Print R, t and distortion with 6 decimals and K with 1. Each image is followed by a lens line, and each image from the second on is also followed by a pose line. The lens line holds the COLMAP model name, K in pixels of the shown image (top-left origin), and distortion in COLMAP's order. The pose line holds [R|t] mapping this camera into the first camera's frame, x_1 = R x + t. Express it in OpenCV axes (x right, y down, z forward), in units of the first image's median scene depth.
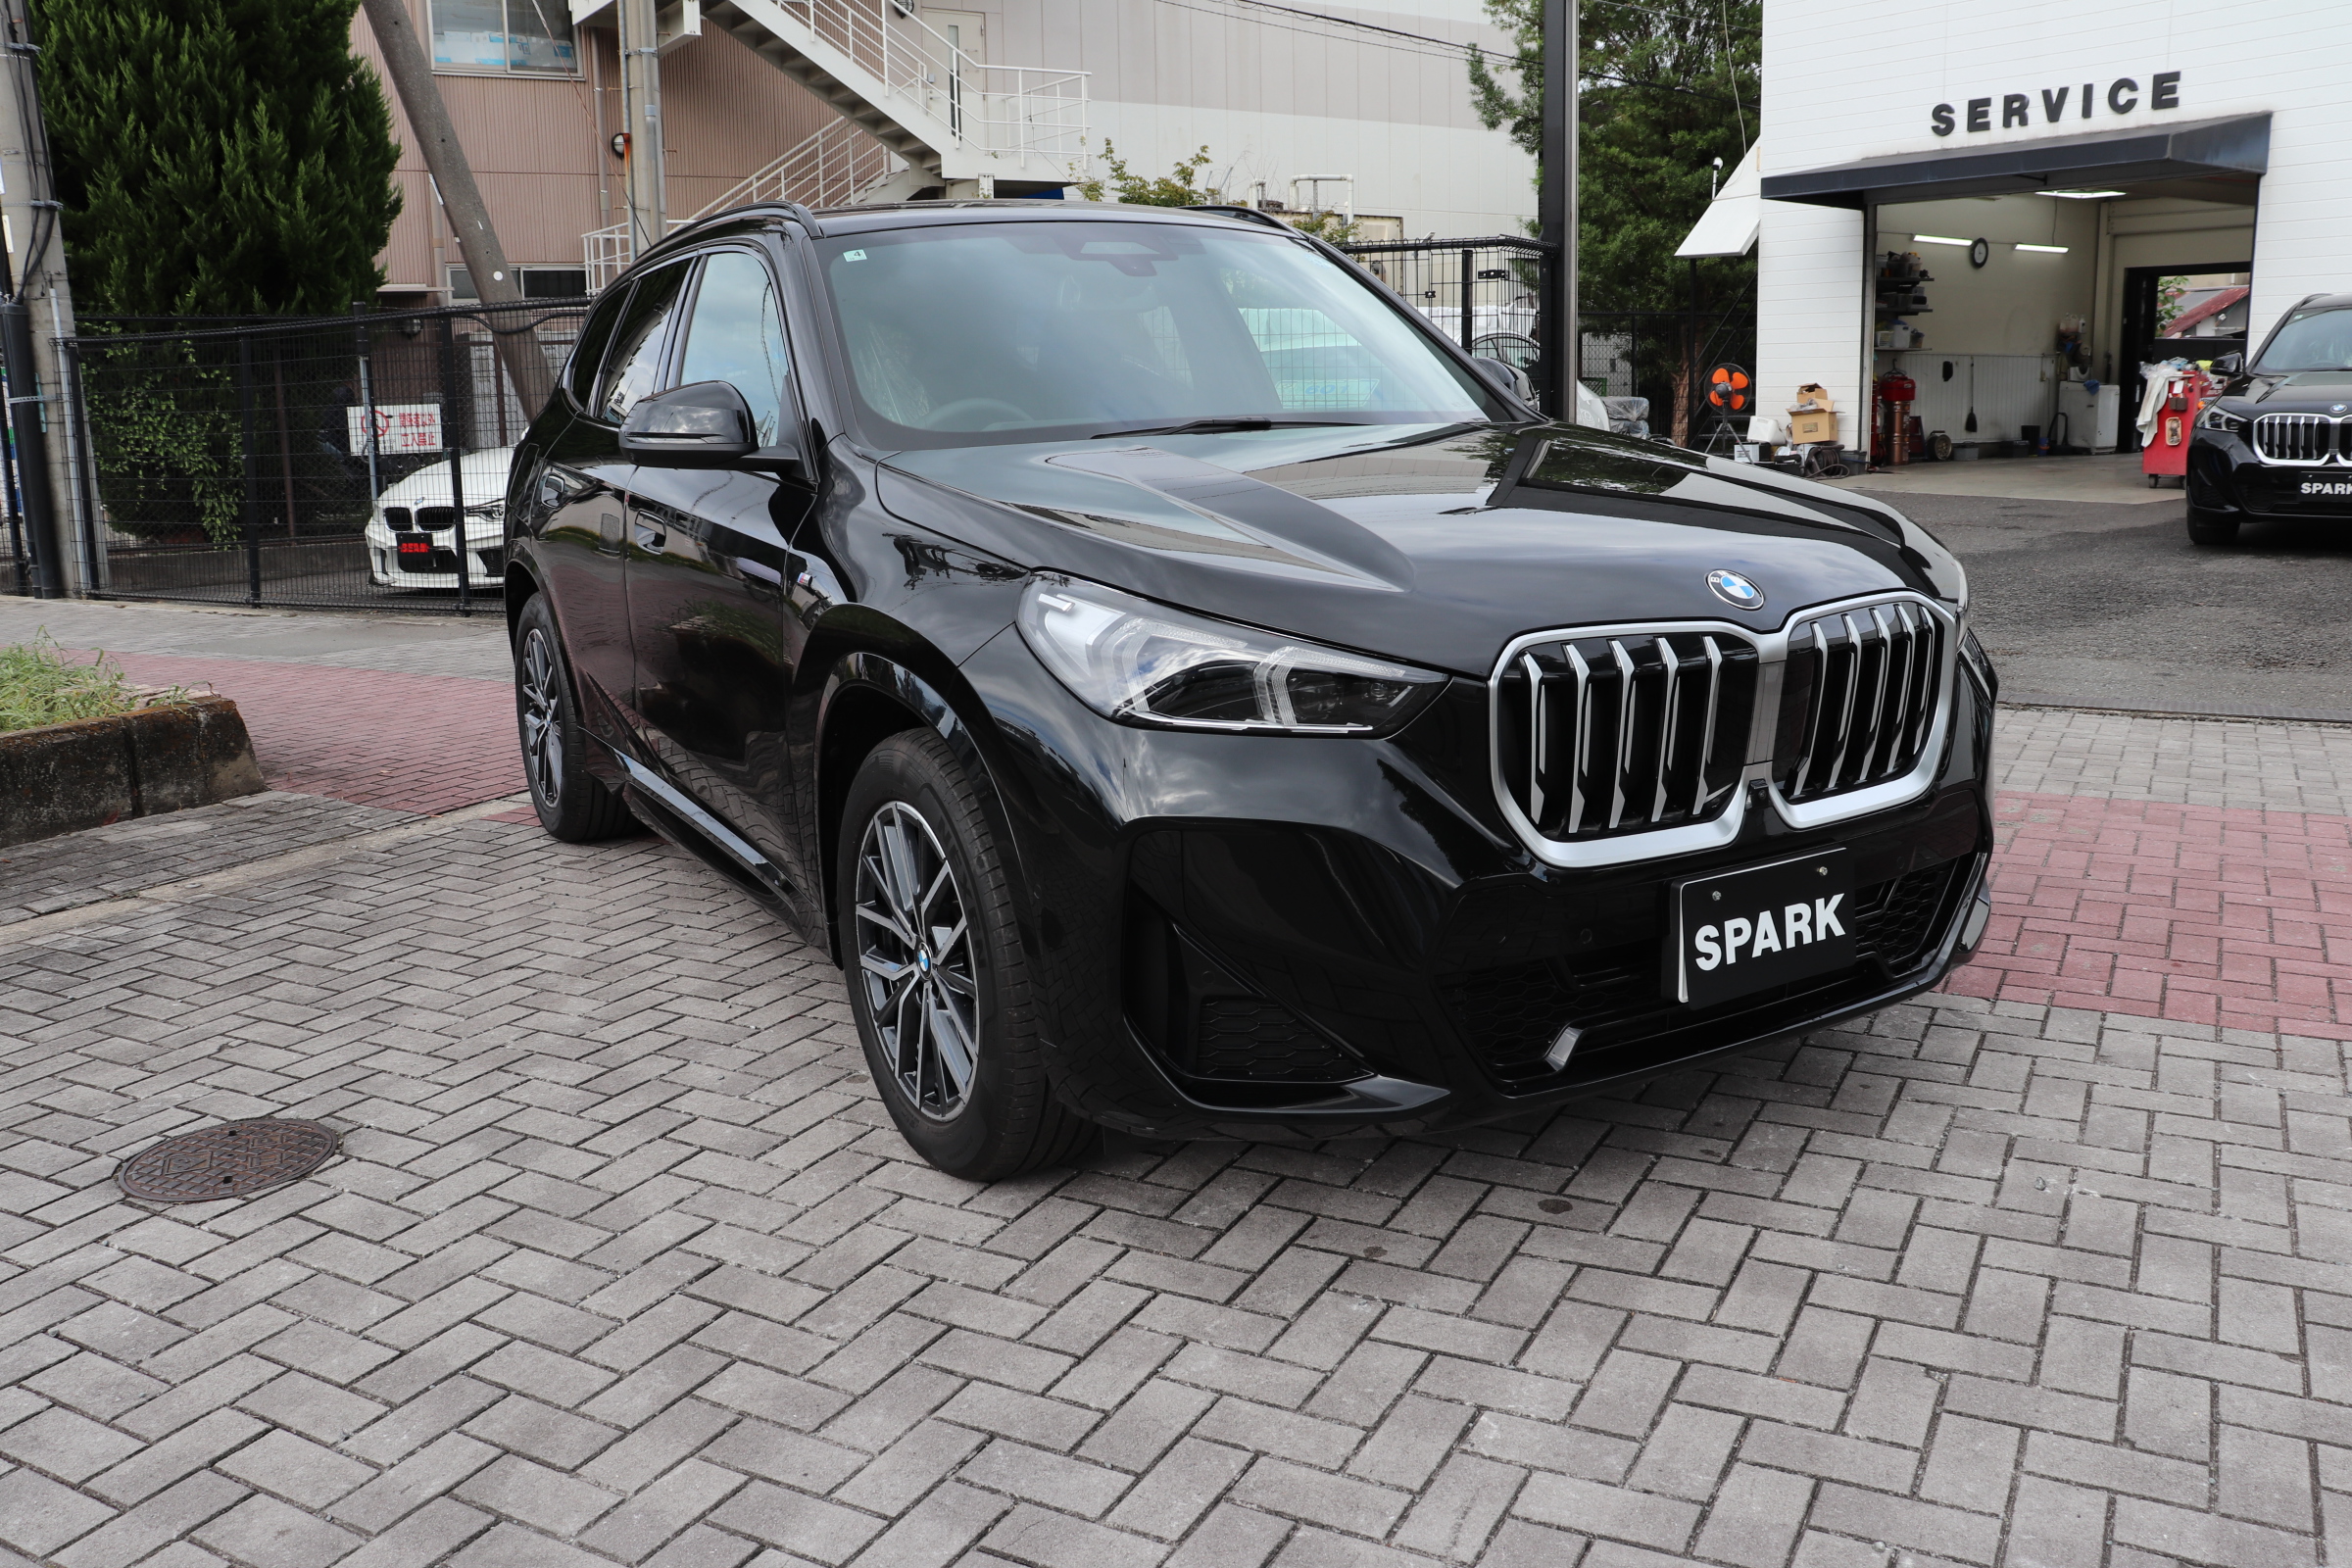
lens RADIAL K [[1900.1, 0, 1176.0], [0, 1900.1, 784.0], [0, 0, 1]] dist [-0.166675, 0.149935]
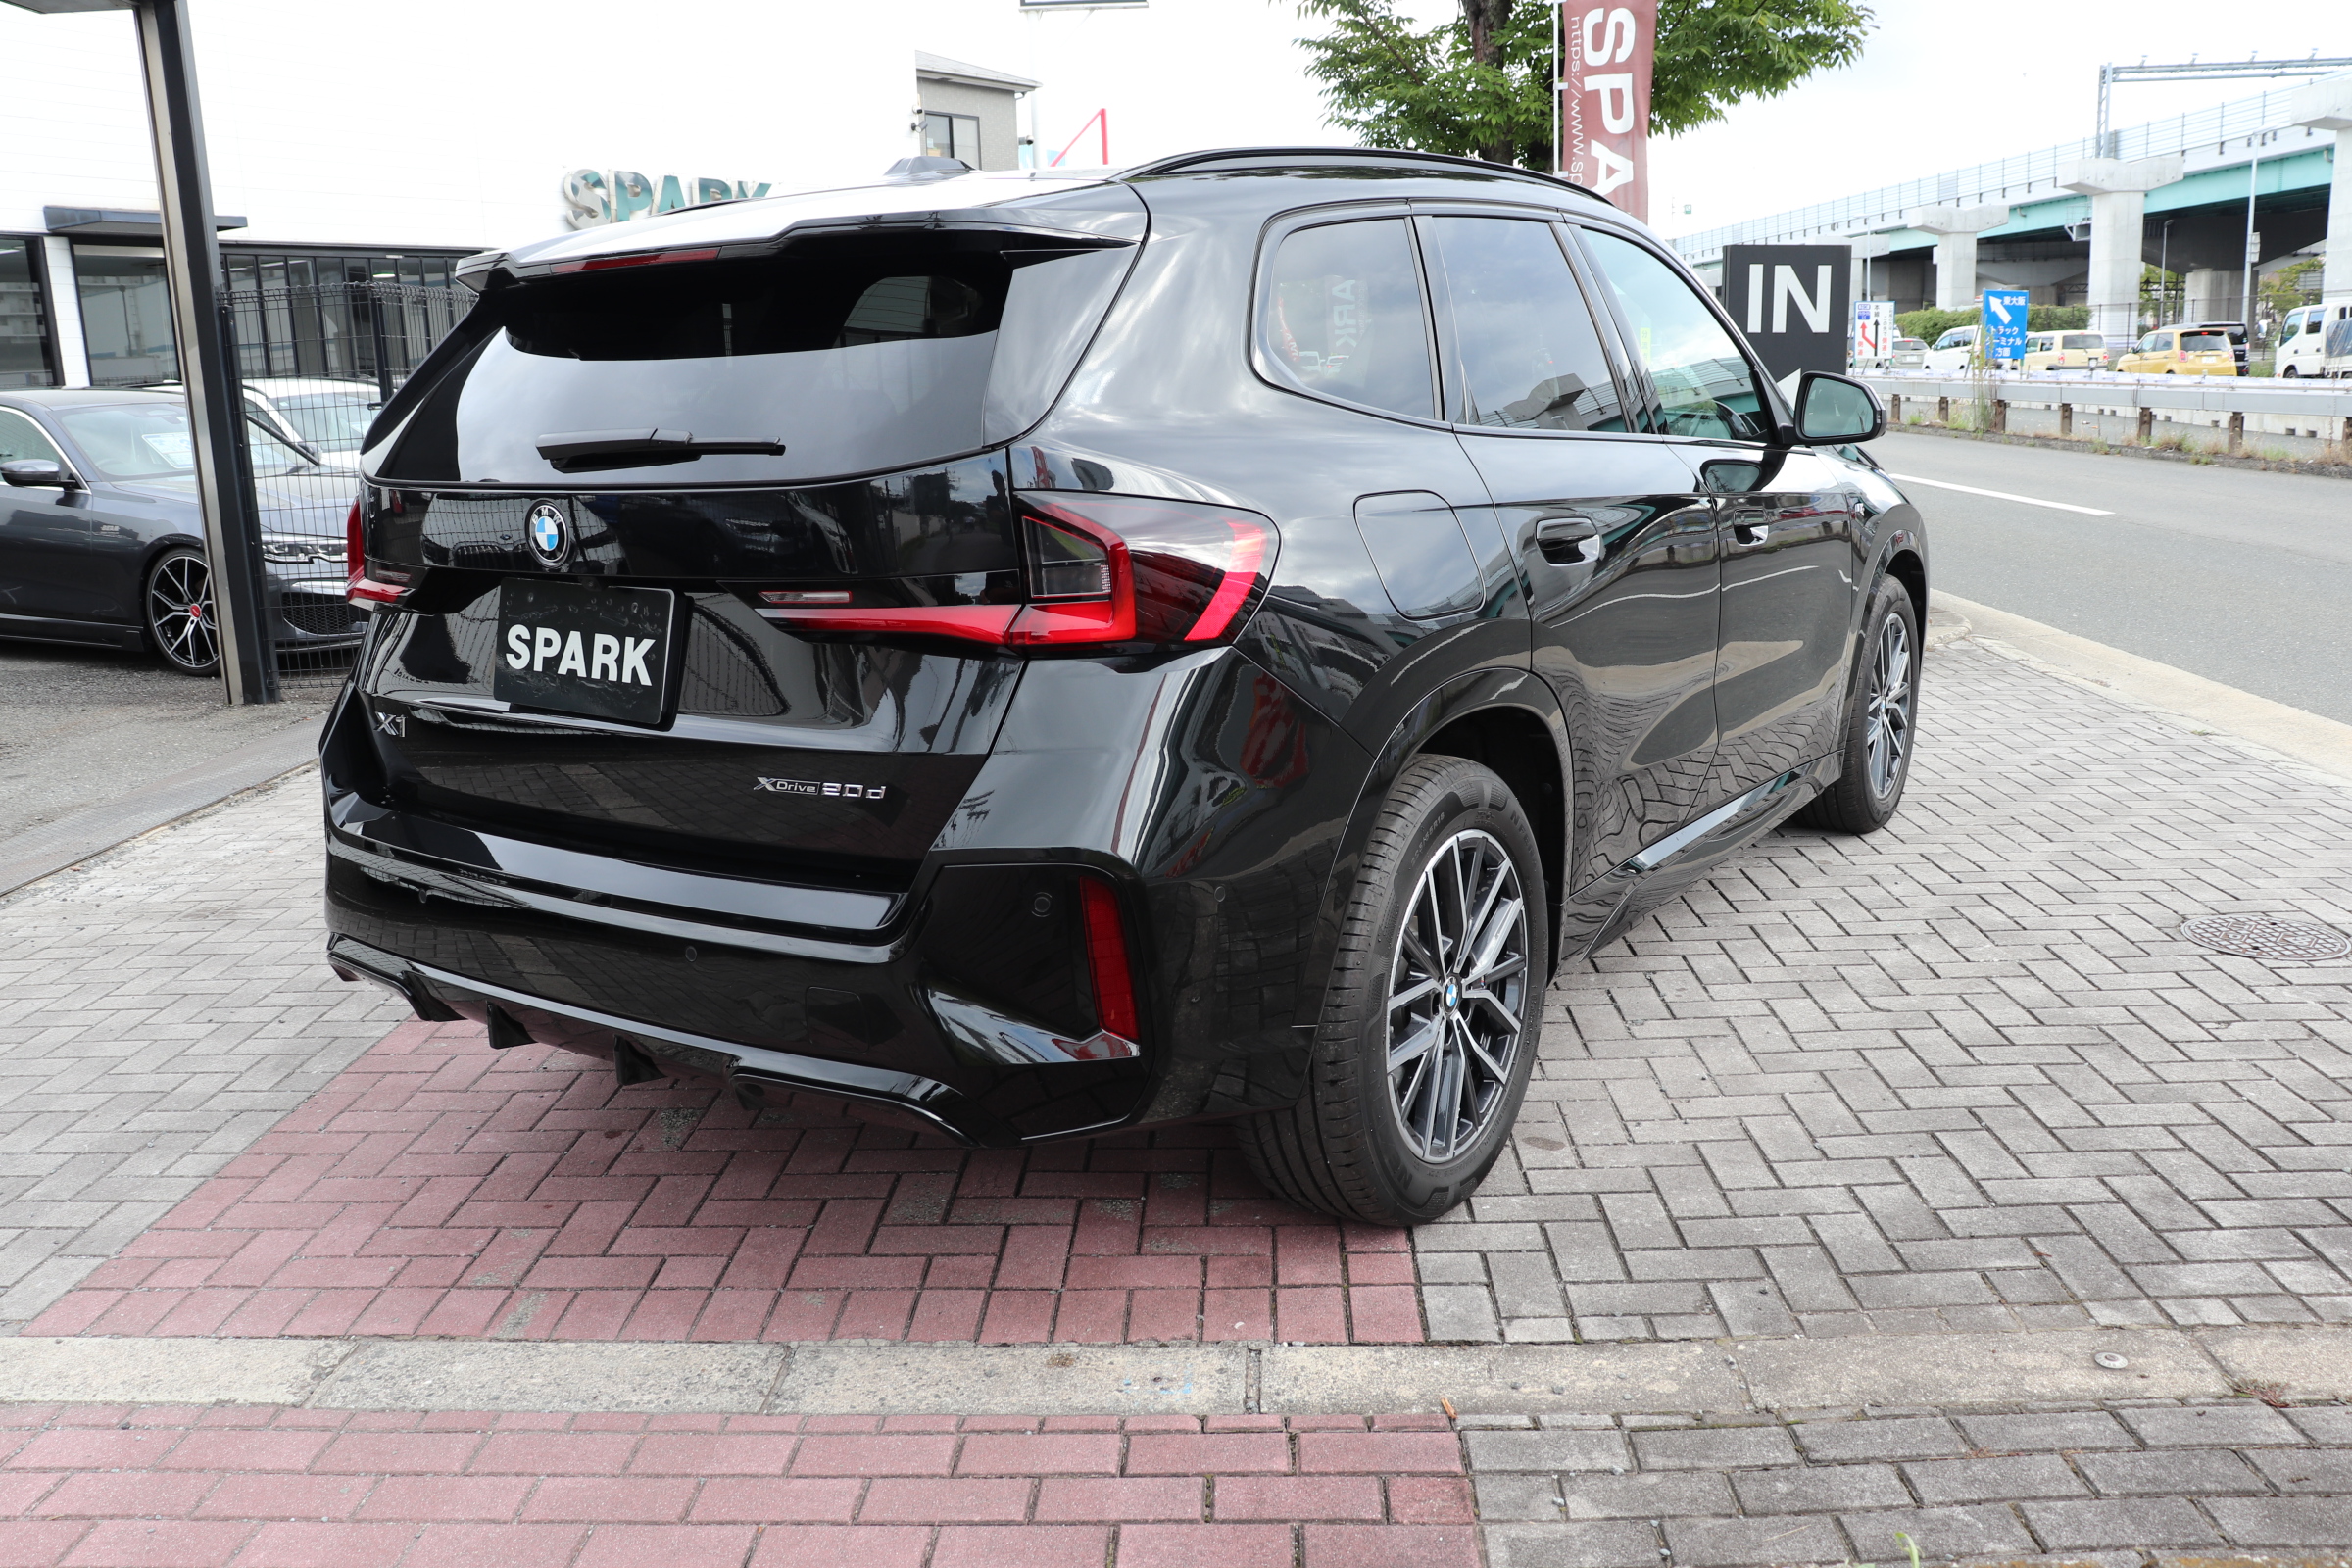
lens RADIAL K [[1922.7, 0, 1176.0], [0, 1922.7, 784.0], [0, 0, 1]] dist [-0.172591, 0.154820]
pose [[-0.439026, -0.154048, 0.885170, -1.150843], [0.229420, 0.933313, 0.276214, -0.386820], [-0.868690, 0.324341, -0.374406, 1.852668]]
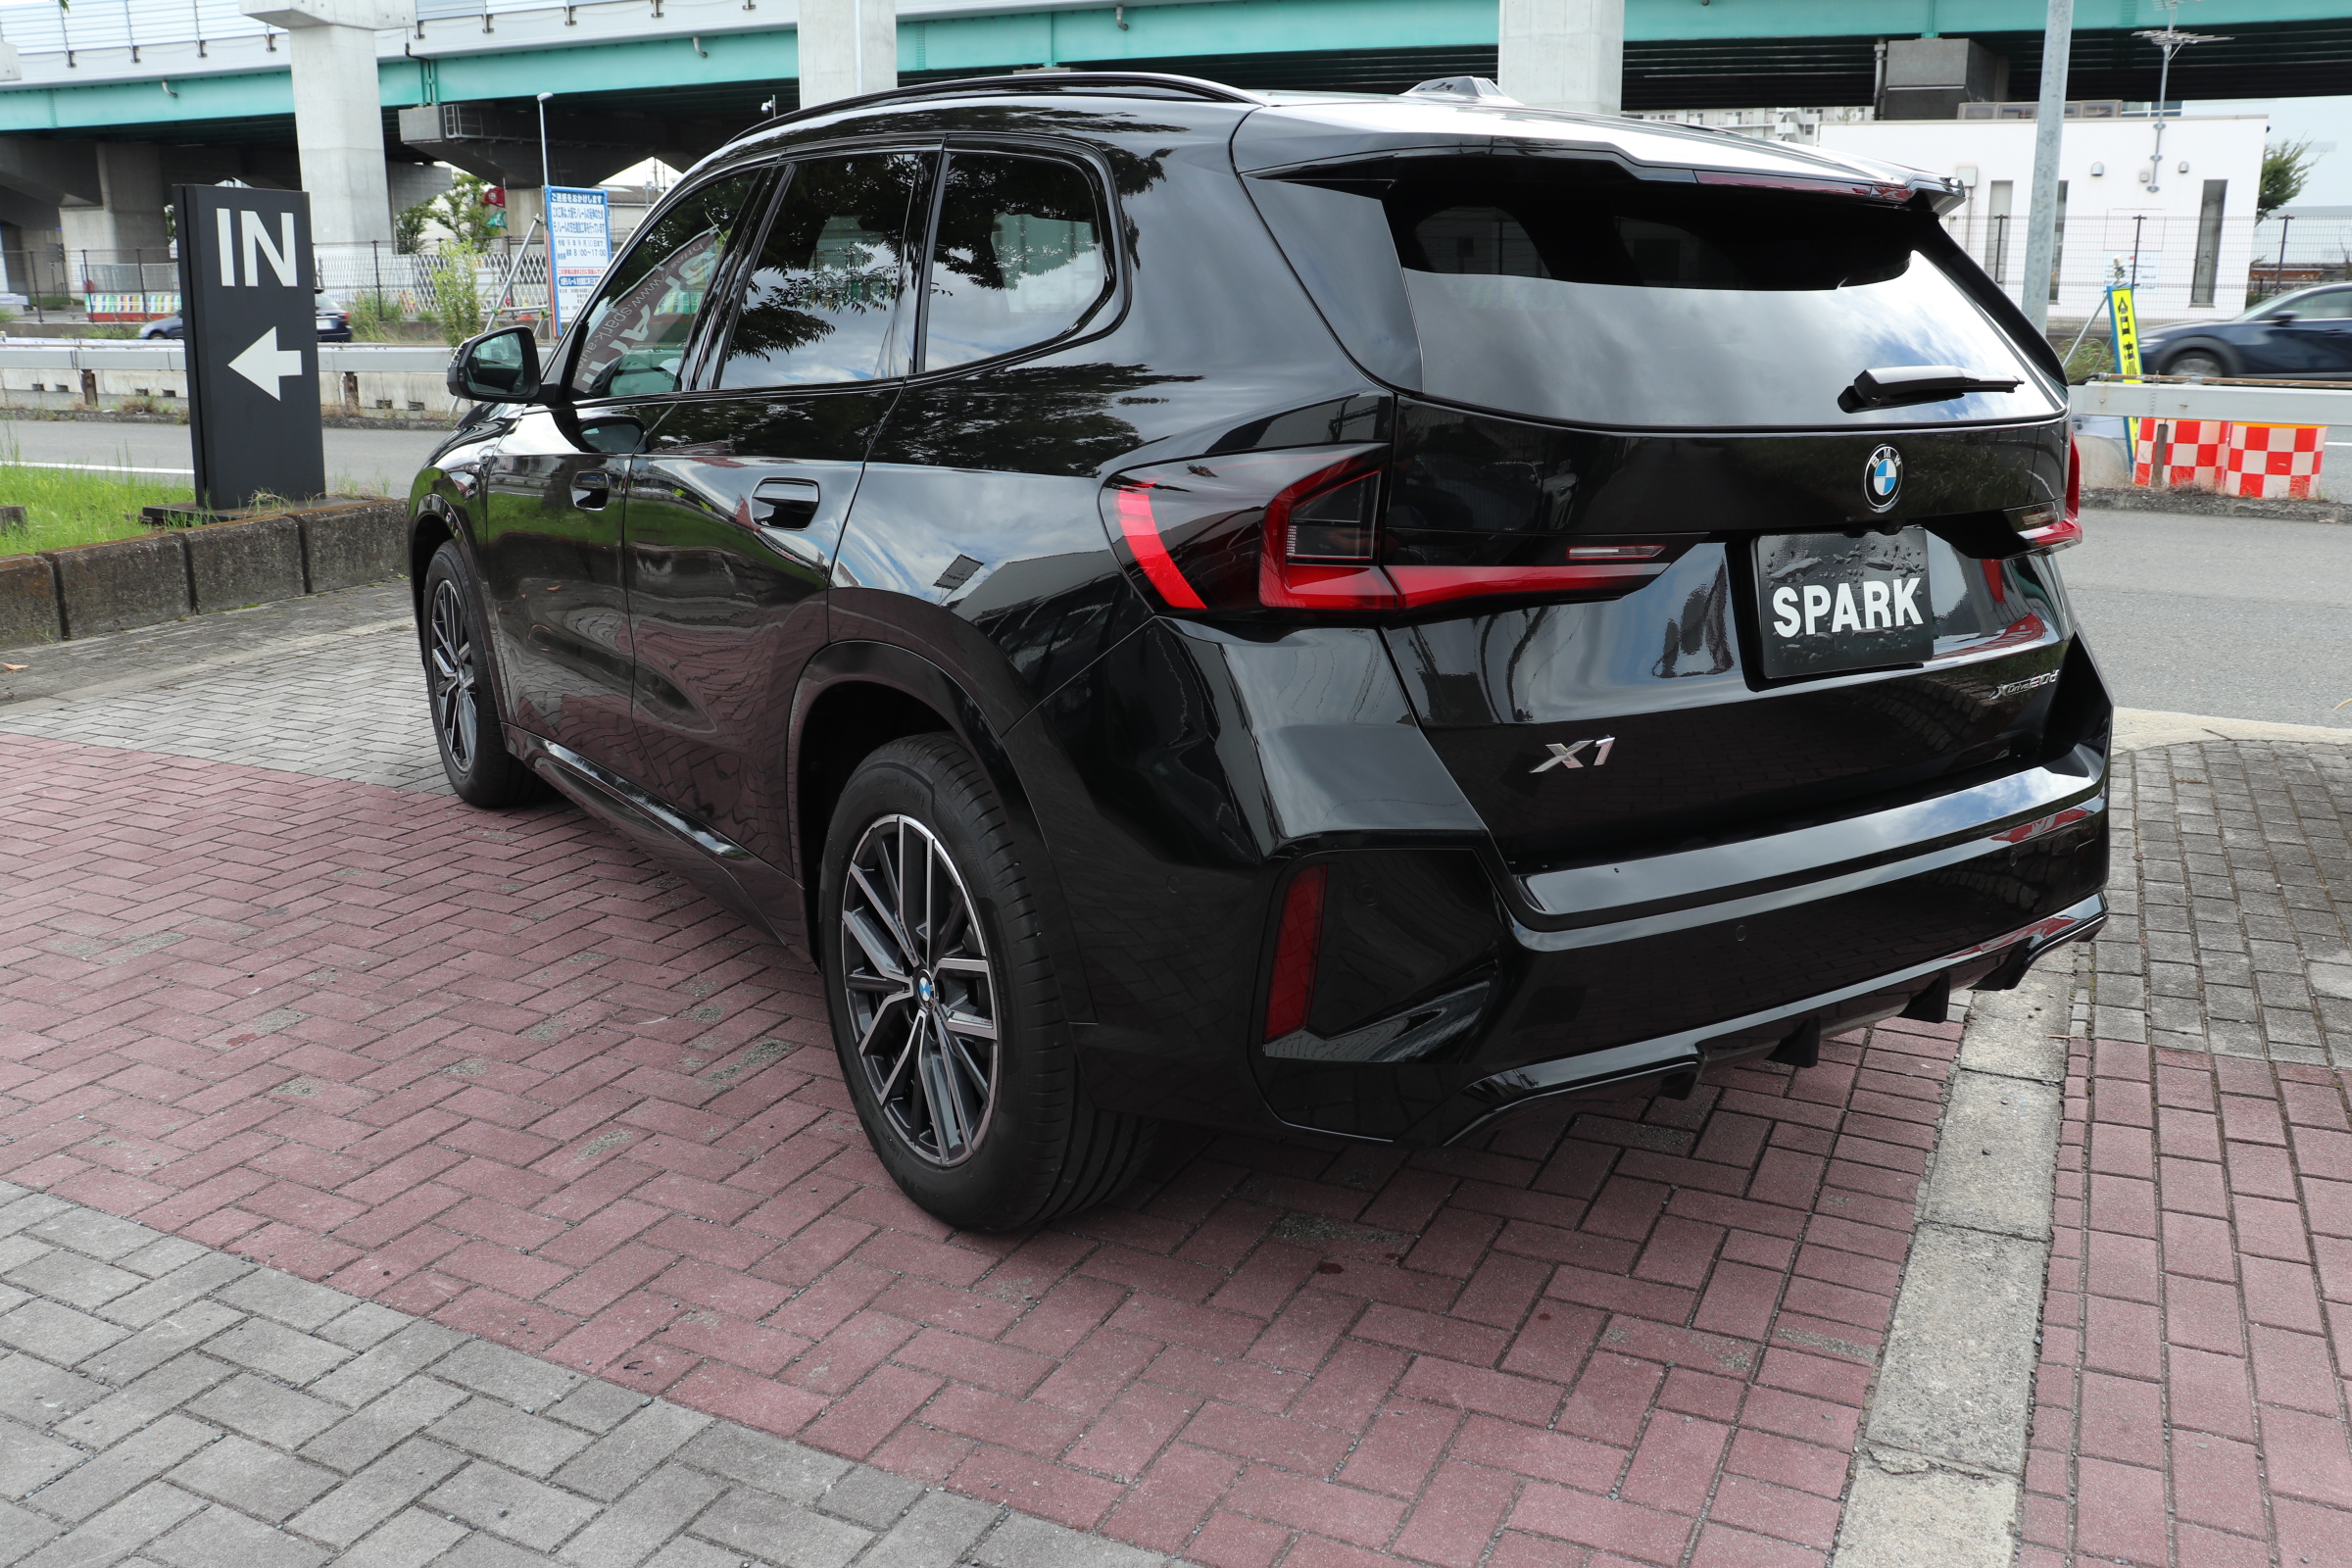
lens RADIAL K [[1922.7, 0, 1176.0], [0, 1922.7, 784.0], [0, 0, 1]] dist [-0.172591, 0.154820]
pose [[-0.998727, 0.031578, -0.039340, -0.139626], [0.010640, 0.894161, 0.447620, -0.531736], [0.049311, 0.446631, -0.893358, 2.377813]]
